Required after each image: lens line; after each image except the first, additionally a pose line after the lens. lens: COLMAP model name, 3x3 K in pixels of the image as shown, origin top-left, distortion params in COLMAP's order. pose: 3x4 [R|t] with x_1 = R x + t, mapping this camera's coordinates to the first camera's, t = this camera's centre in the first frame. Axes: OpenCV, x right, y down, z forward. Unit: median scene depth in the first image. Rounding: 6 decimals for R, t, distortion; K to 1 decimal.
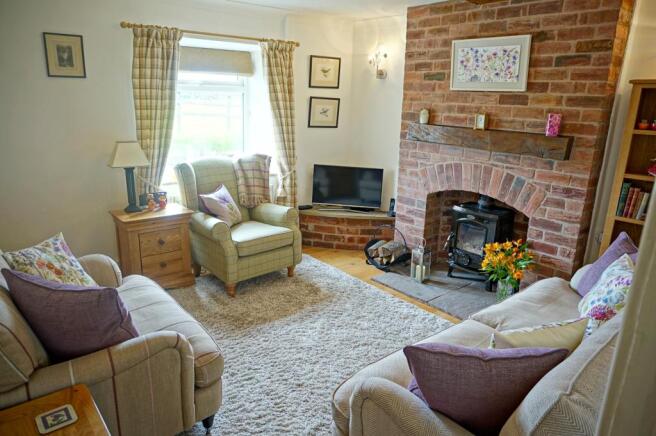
lens RADIAL K [[444.2, 0, 328.0], [0, 444.2, 218.0], [0, 0, 1]] dist [-0.001260, 0.024549]
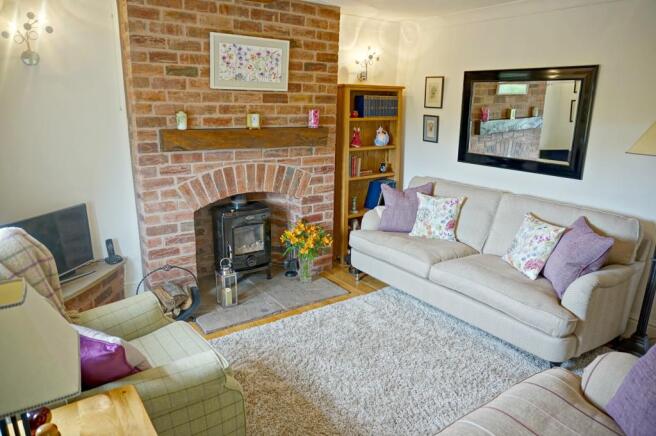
lens RADIAL K [[444.2, 0, 328.0], [0, 444.2, 218.0], [0, 0, 1]] dist [-0.001260, 0.024549]
pose [[0.095077, -0.282615, 0.954510, -0.685415], [0.252107, 0.934431, 0.251558, -0.233270], [-0.963017, 0.216721, 0.160092, 0.764433]]
